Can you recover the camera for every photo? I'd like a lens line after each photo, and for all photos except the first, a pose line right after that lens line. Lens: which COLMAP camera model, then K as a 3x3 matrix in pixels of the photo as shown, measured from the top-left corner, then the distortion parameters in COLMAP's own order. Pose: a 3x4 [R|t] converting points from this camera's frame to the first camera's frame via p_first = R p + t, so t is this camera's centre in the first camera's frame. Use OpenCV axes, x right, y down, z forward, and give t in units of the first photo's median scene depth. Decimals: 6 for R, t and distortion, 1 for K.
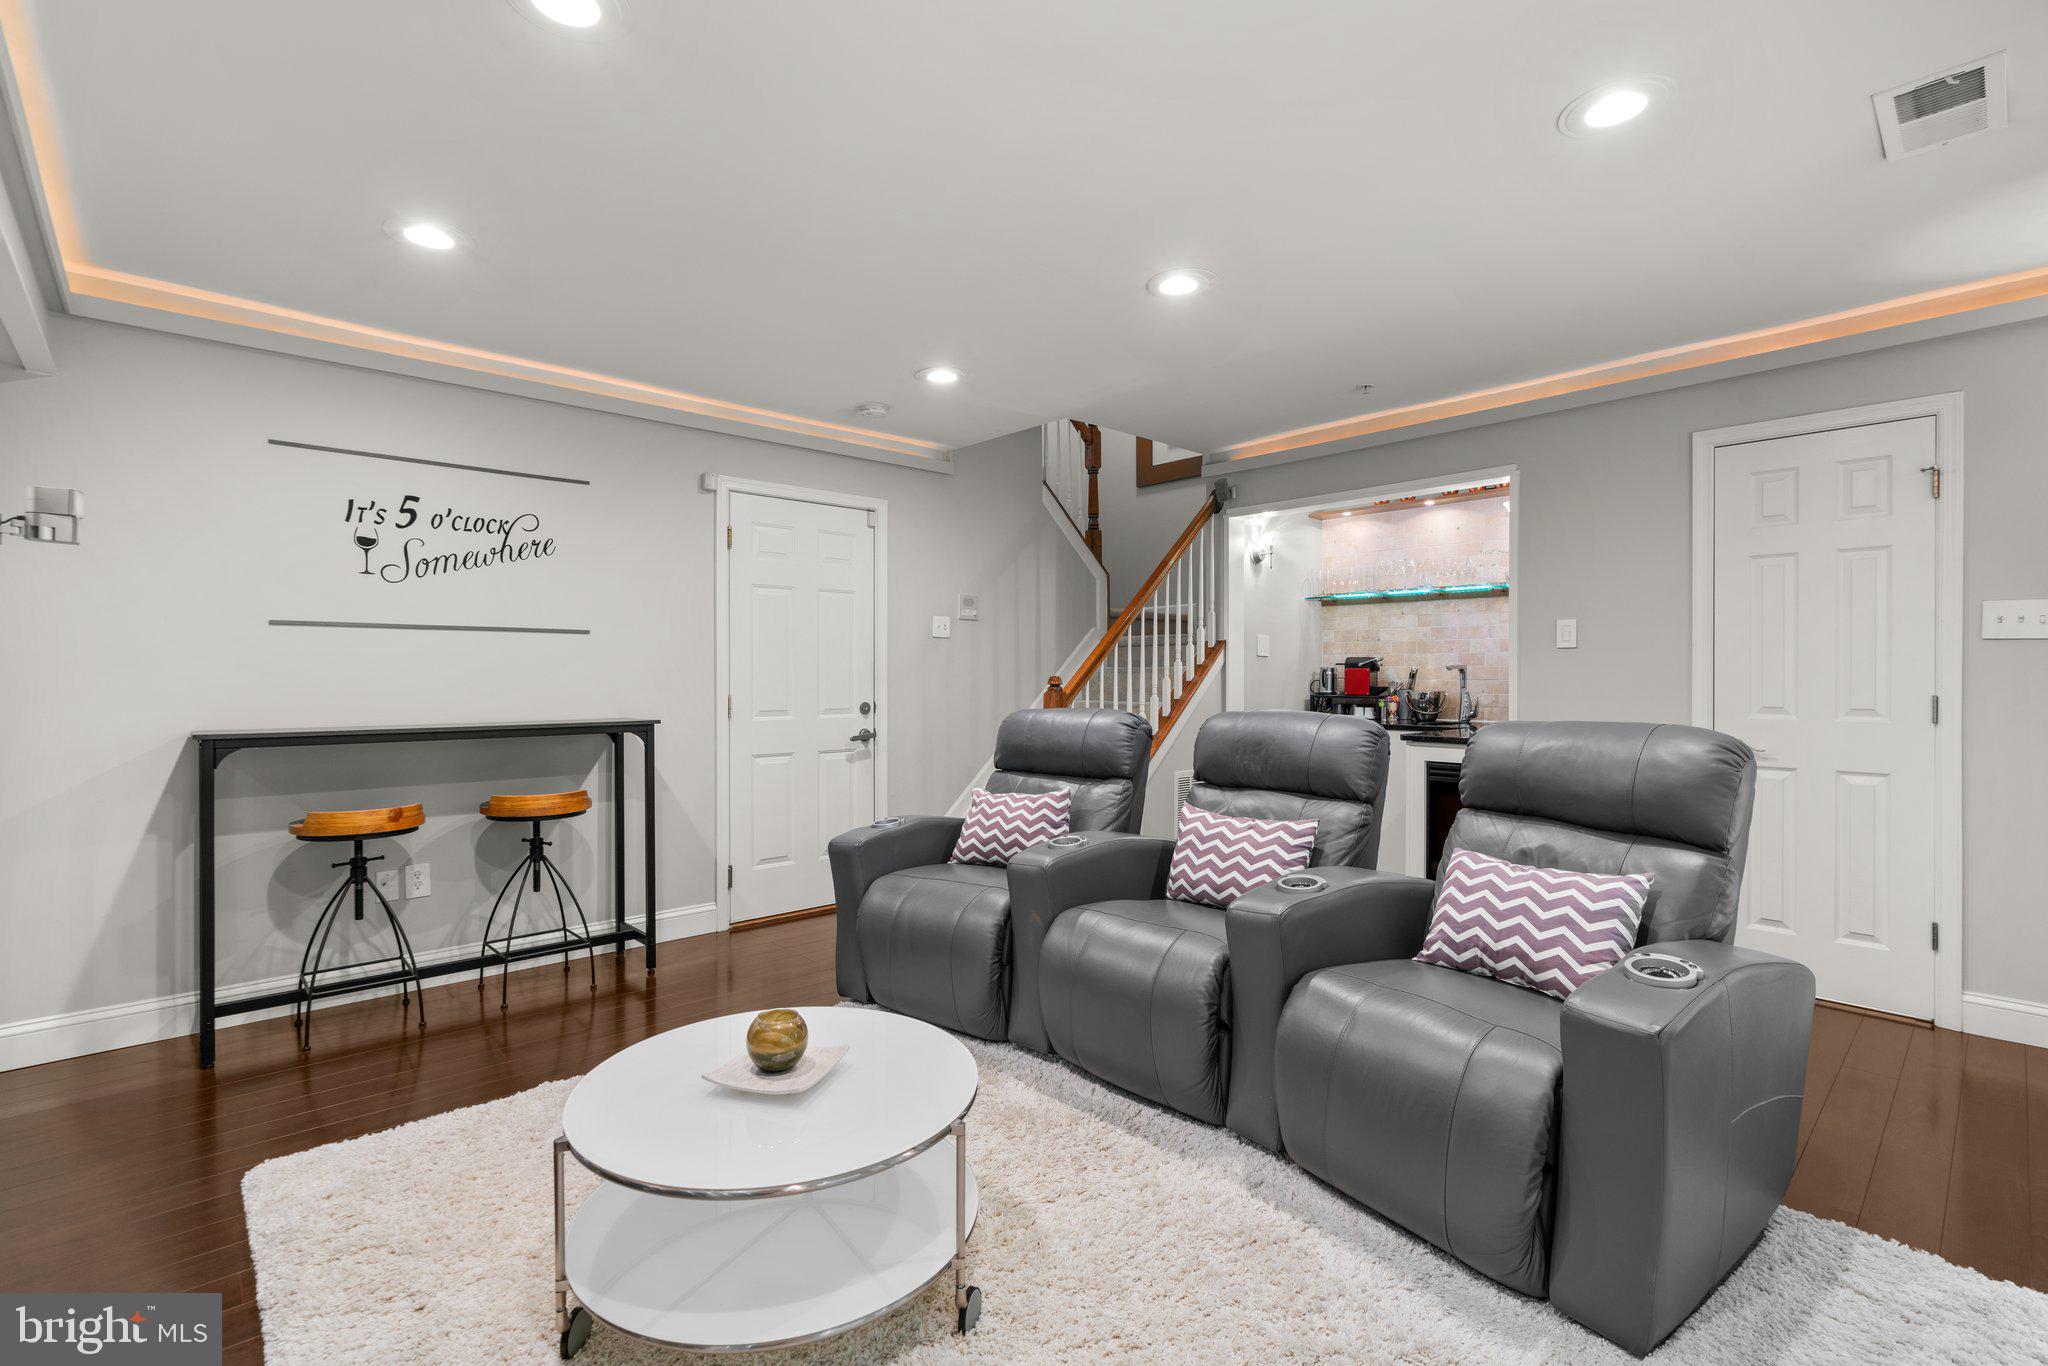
lens RADIAL K [[921.1, 0, 1011.3], [0, 921.1, 682.2], [0, 0, 1]] dist [-0.012137, 0.005802]
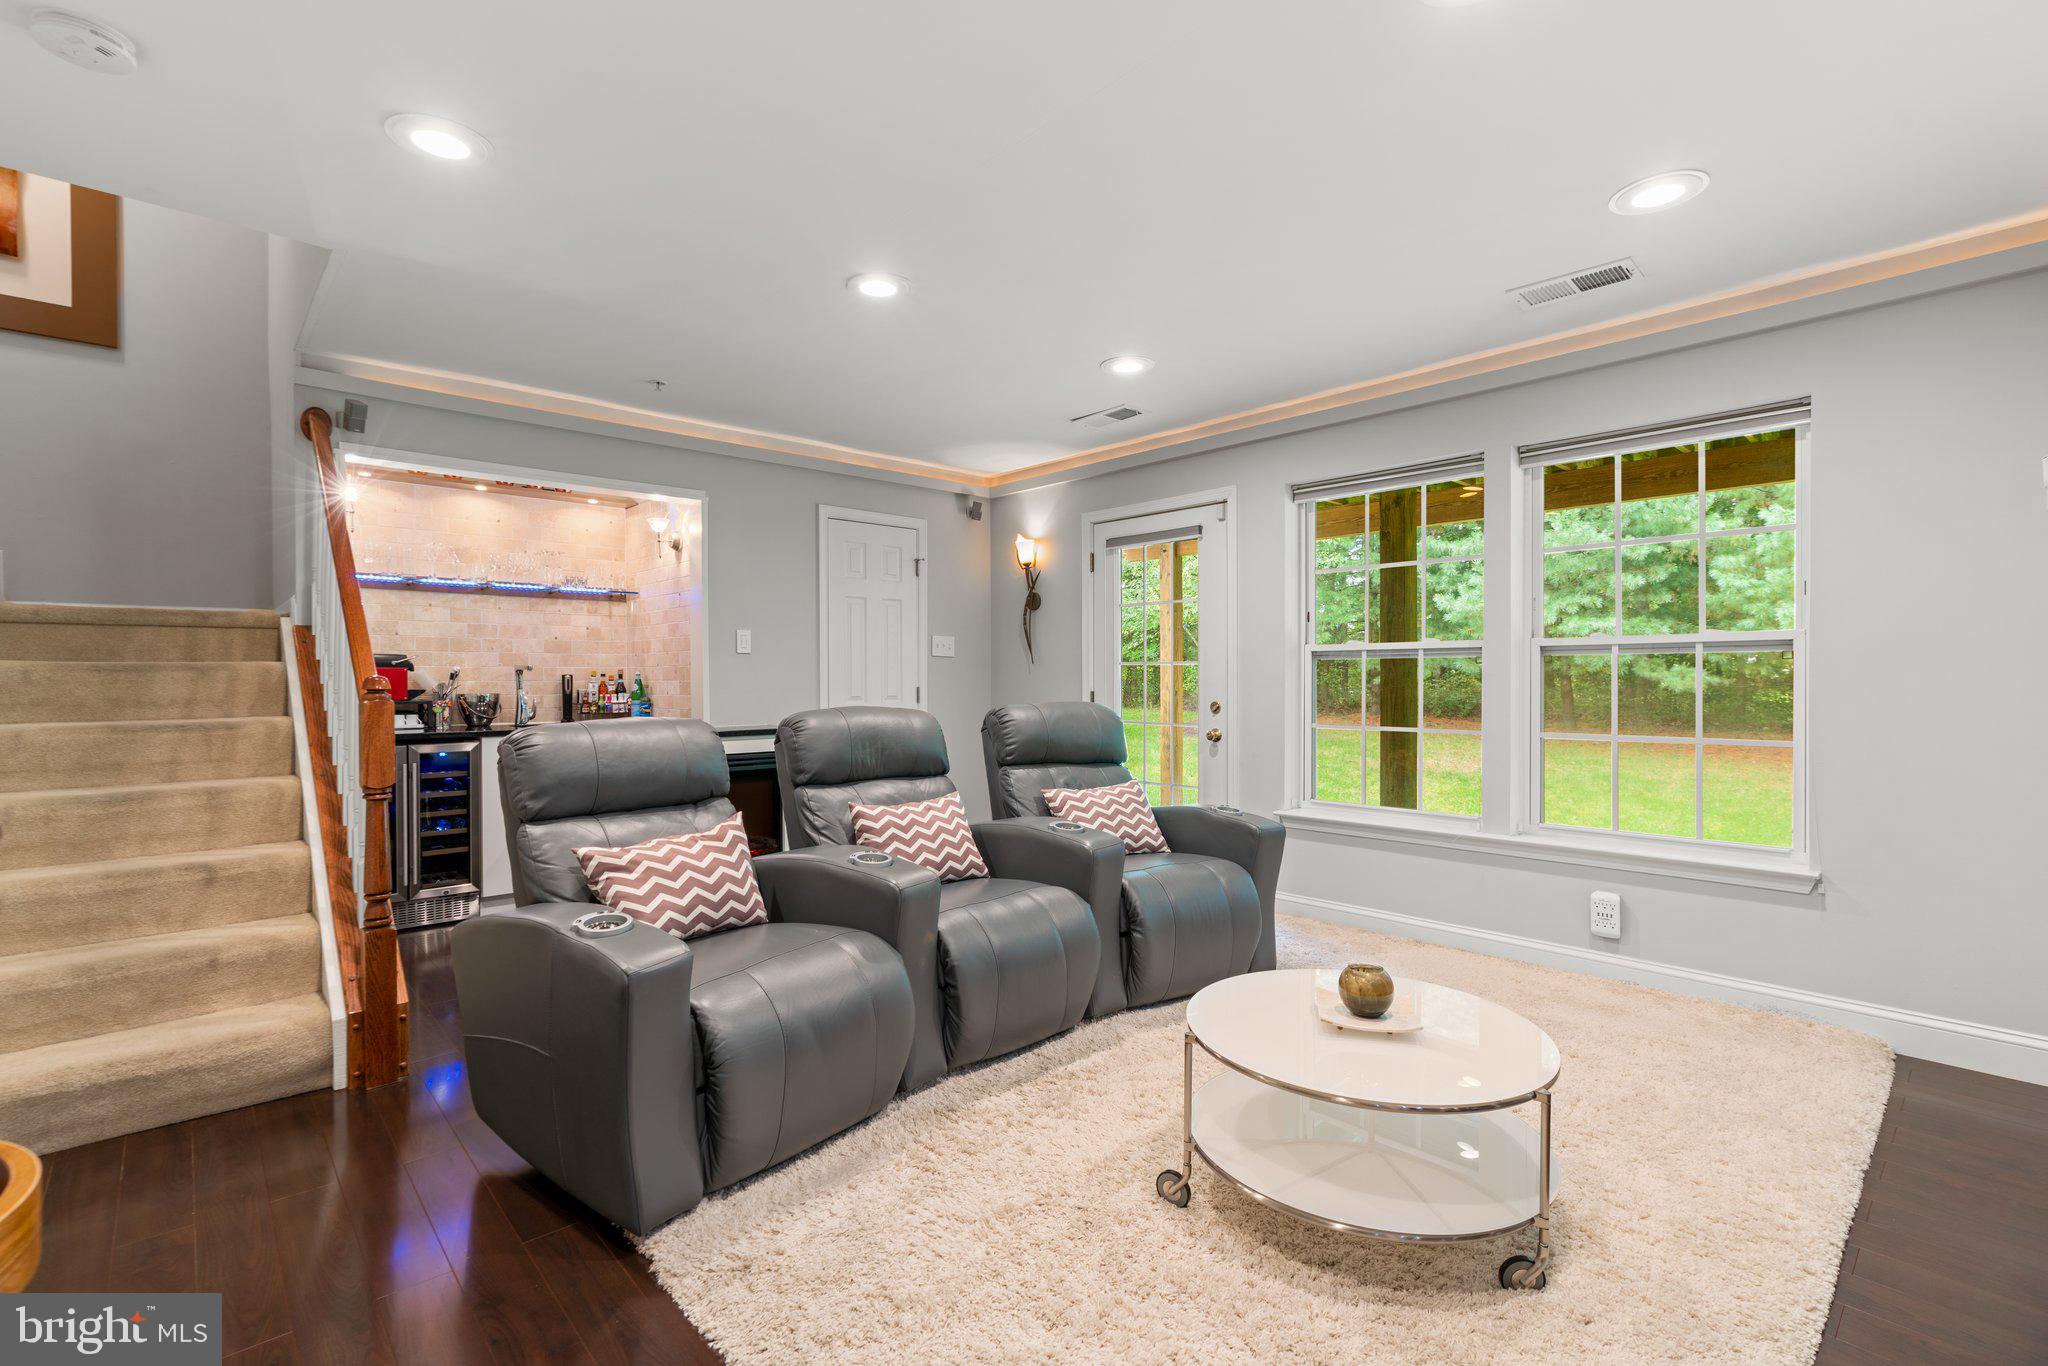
lens RADIAL K [[921.1, 0, 1019.1], [0, 921.1, 680.5], [0, 0, 1]] dist [-0.012137, 0.005802]
pose [[0.003863, -0.005370, 0.999978, -0.450966], [0.010009, 0.999936, 0.005331, -0.002676], [-0.999942, 0.009989, 0.003917, 0.455070]]
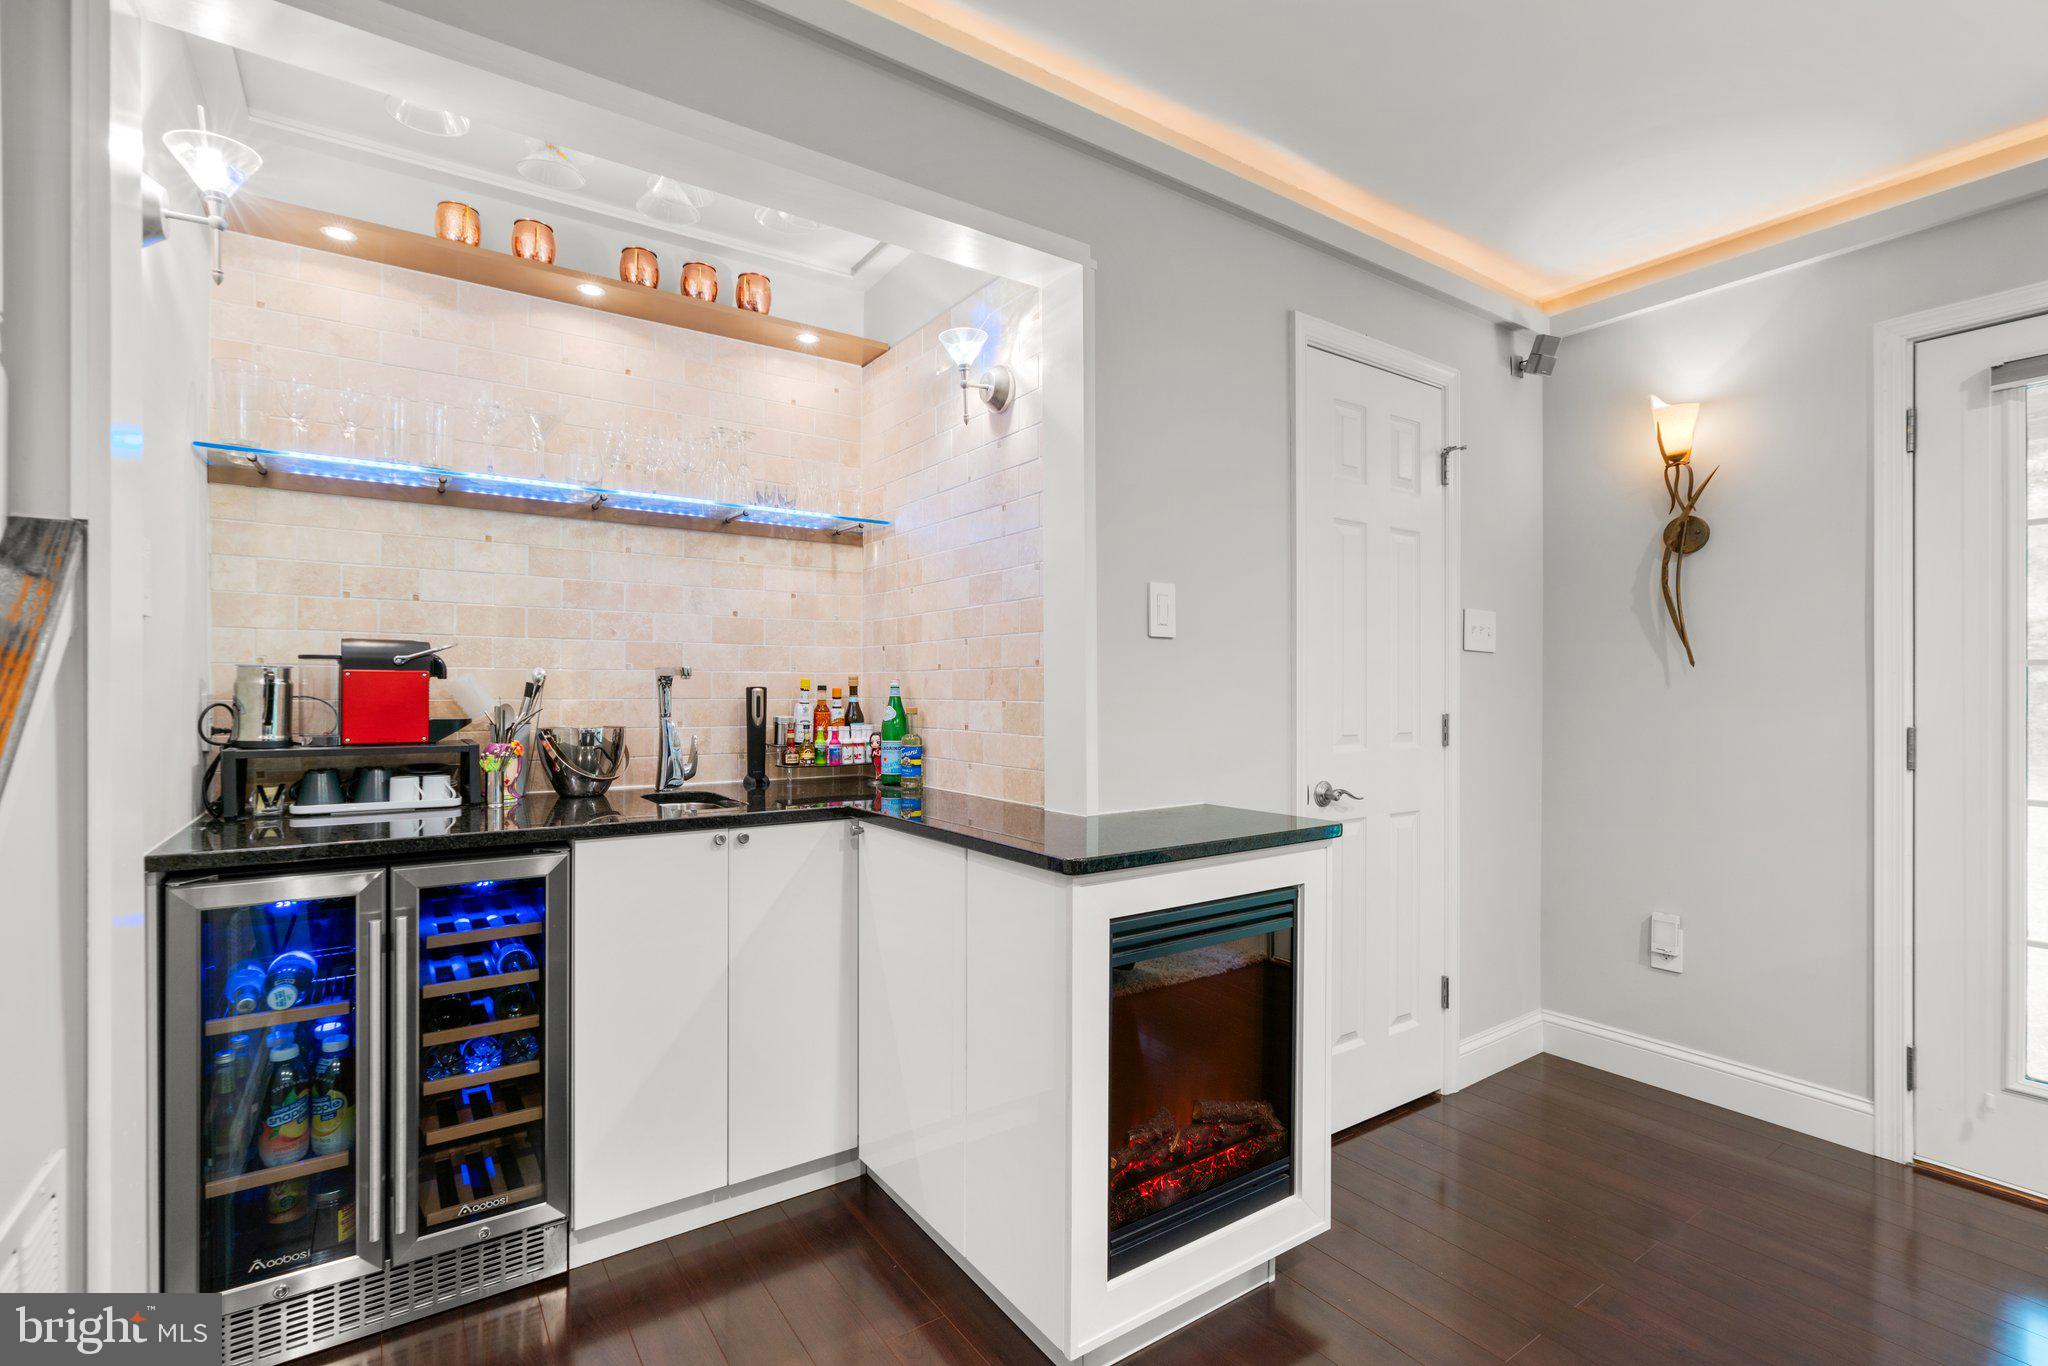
lens RADIAL K [[921.1, 0, 1020.4], [0, 921.1, 681.9], [0, 0, 1]] dist [-0.012137, 0.005802]
pose [[0.138189, 0.006381, 0.990385, 0.055727], [0.006816, 0.999949, -0.007393, -0.006421], [-0.990382, 0.007772, 0.138139, 0.730400]]
